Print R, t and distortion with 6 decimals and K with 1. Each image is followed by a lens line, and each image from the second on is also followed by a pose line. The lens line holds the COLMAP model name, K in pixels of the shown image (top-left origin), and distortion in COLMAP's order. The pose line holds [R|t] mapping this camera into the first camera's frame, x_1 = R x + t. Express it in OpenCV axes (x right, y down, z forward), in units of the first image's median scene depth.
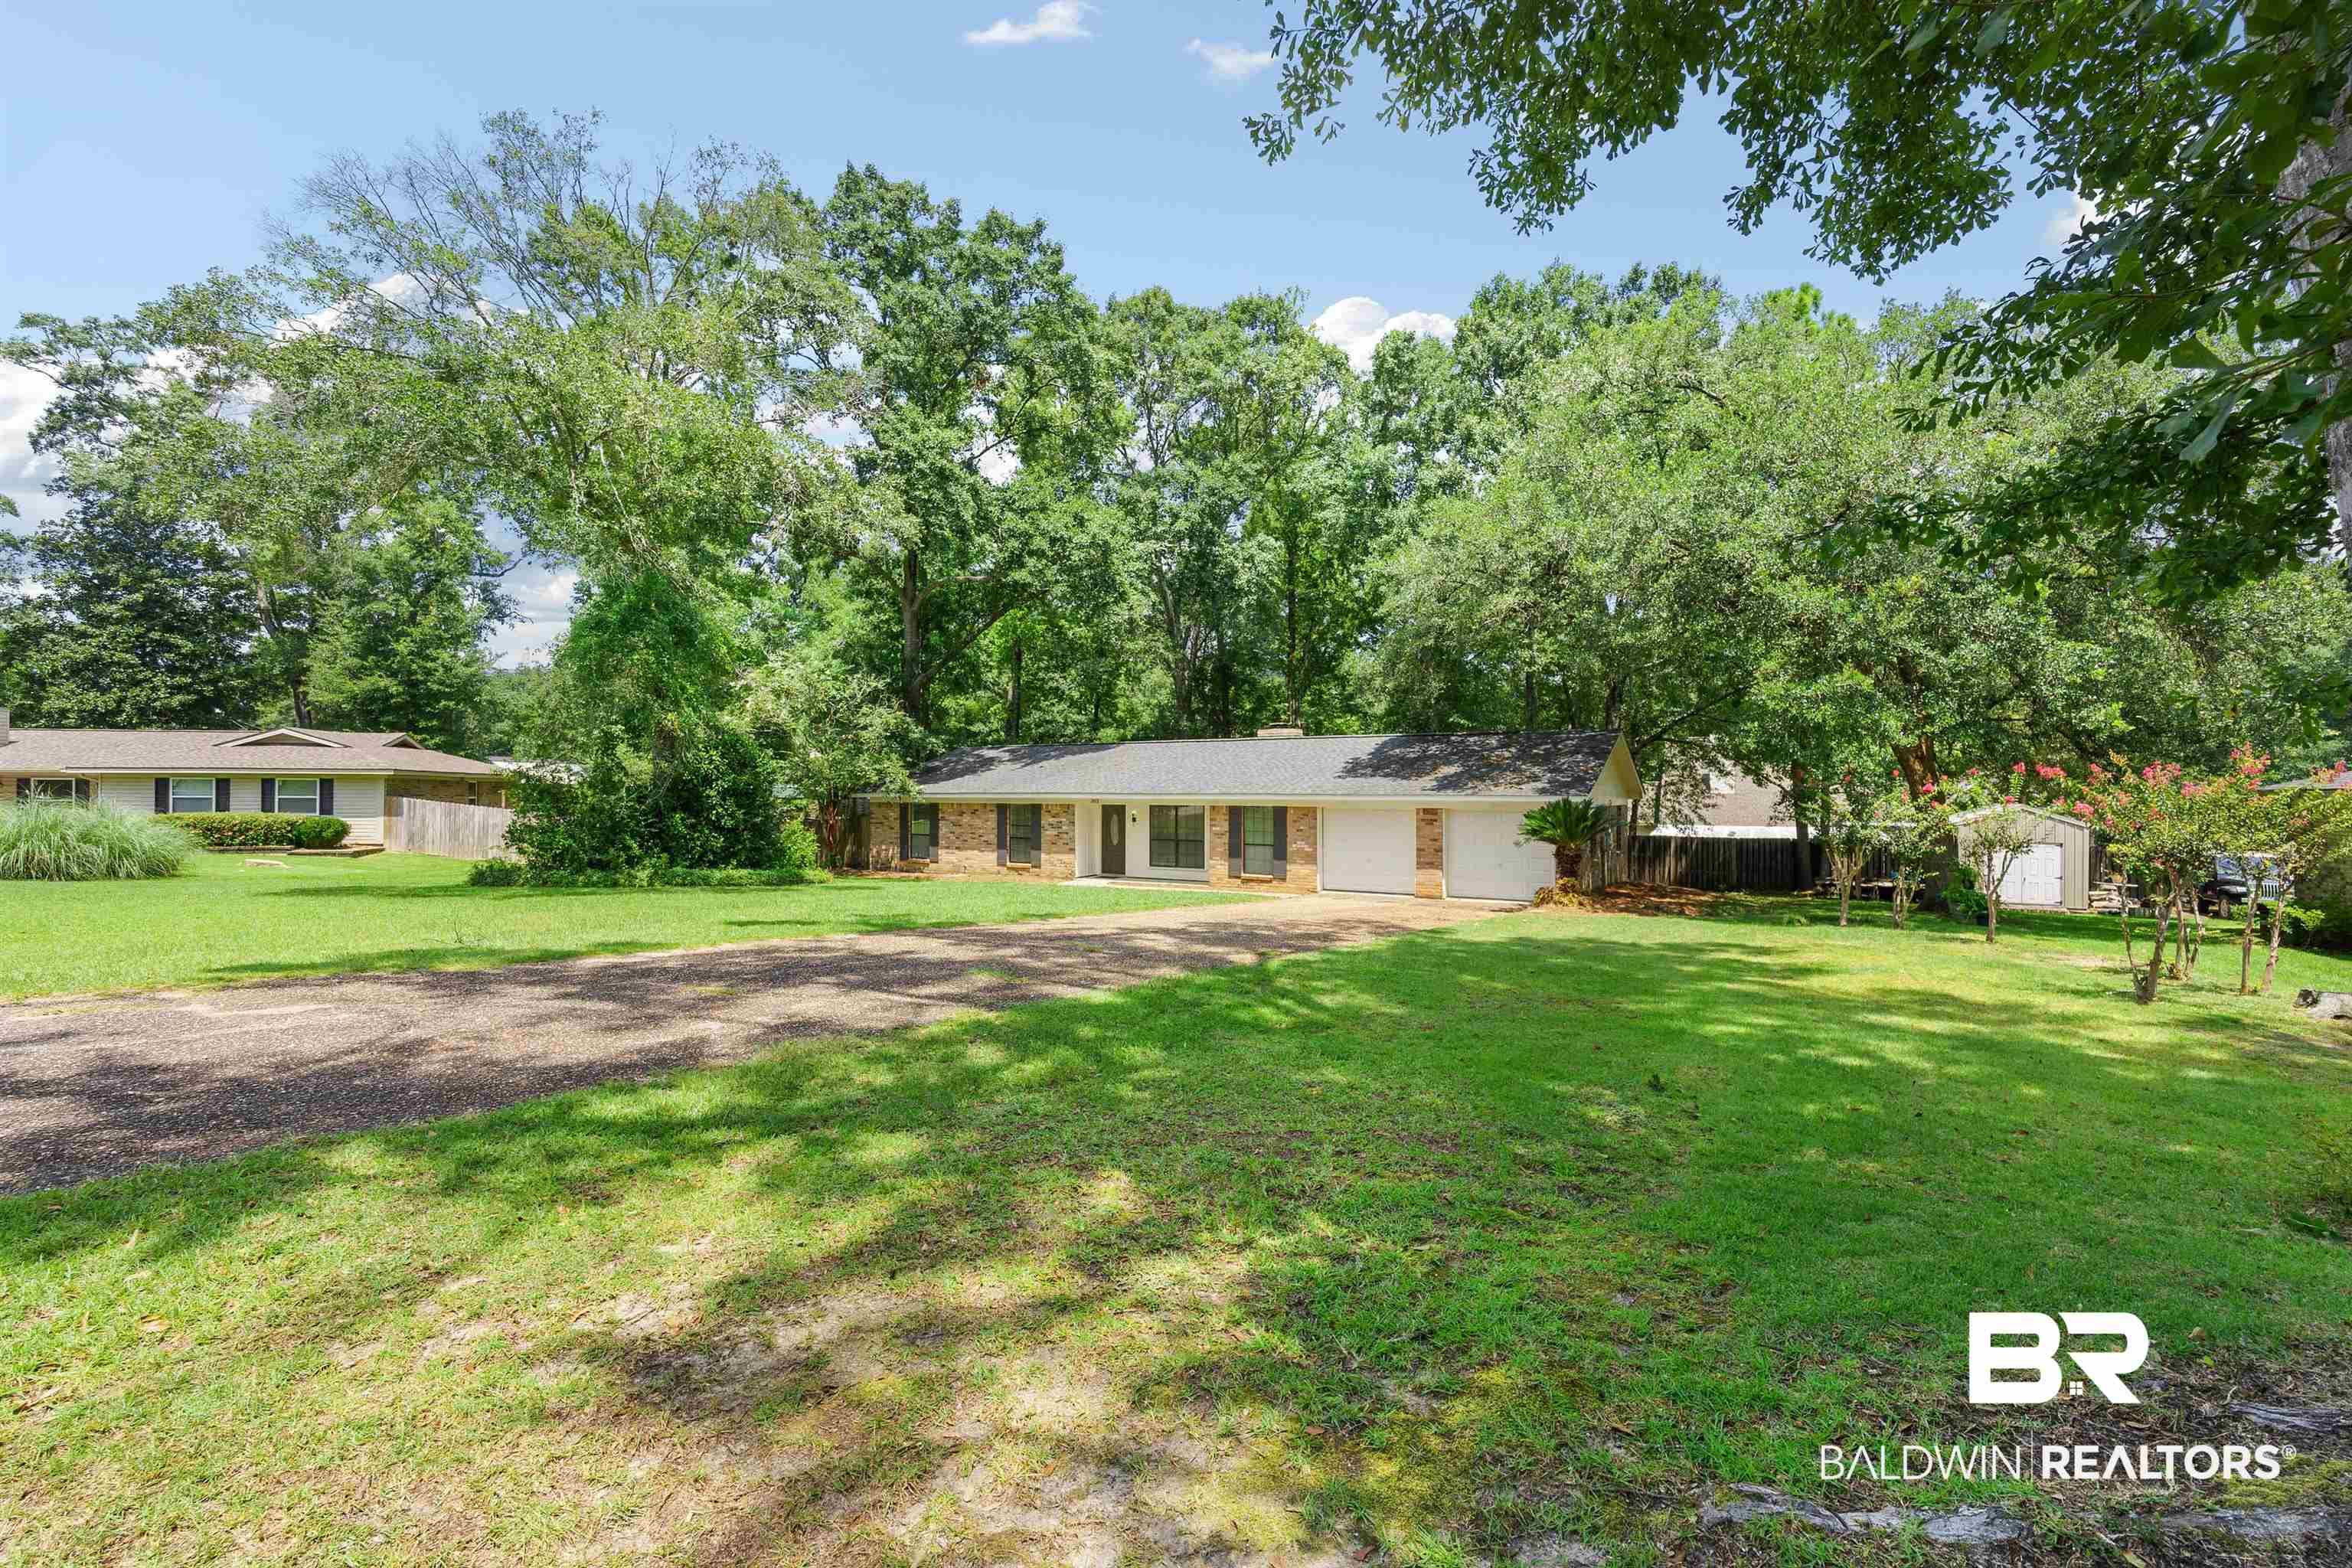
lens RADIAL K [[1033.8, 0, 1179.1], [0, 1033.8, 795.7], [0, 0, 1]] dist [-0.001379, -0.000538]
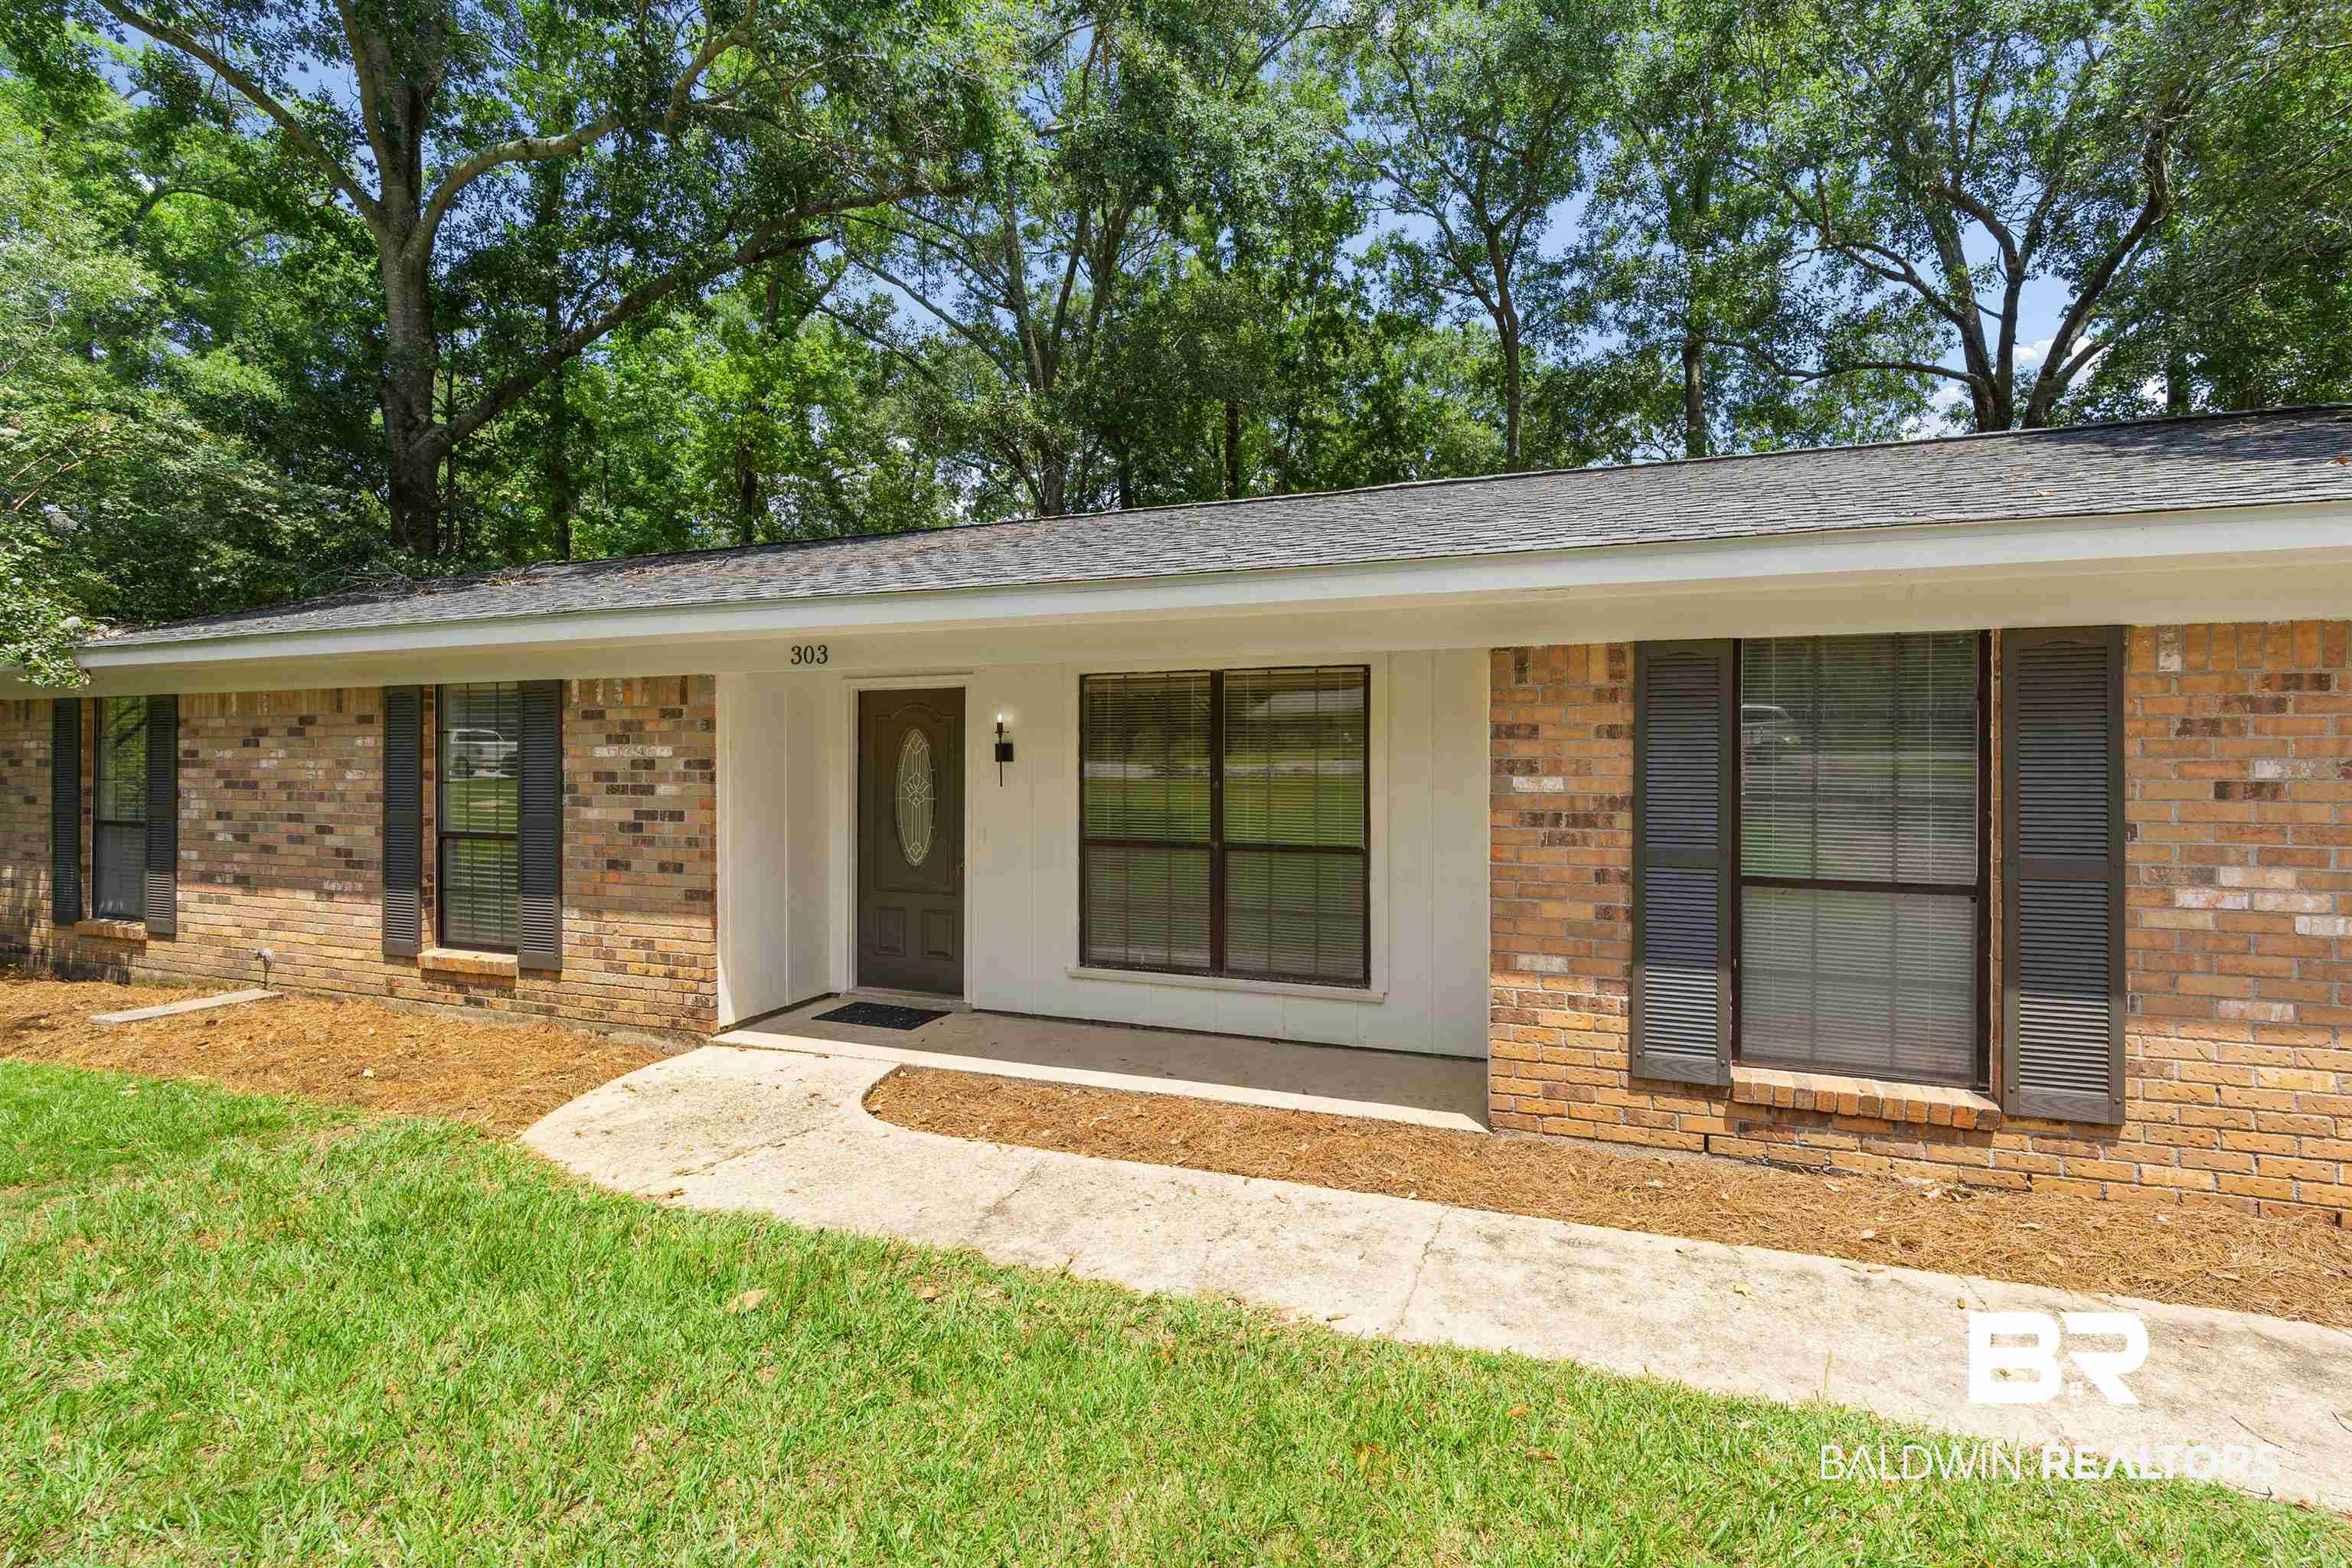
lens RADIAL K [[1033.8, 0, 1192.8], [0, 1033.8, 766.5], [0, 0, 1]] dist [-0.001379, -0.000538]
pose [[0.981707, -0.002853, 0.190374, -0.044876], [0.002075, 0.999989, 0.004285, 0.025035], [-0.190384, -0.003811, 0.981702, 0.758592]]
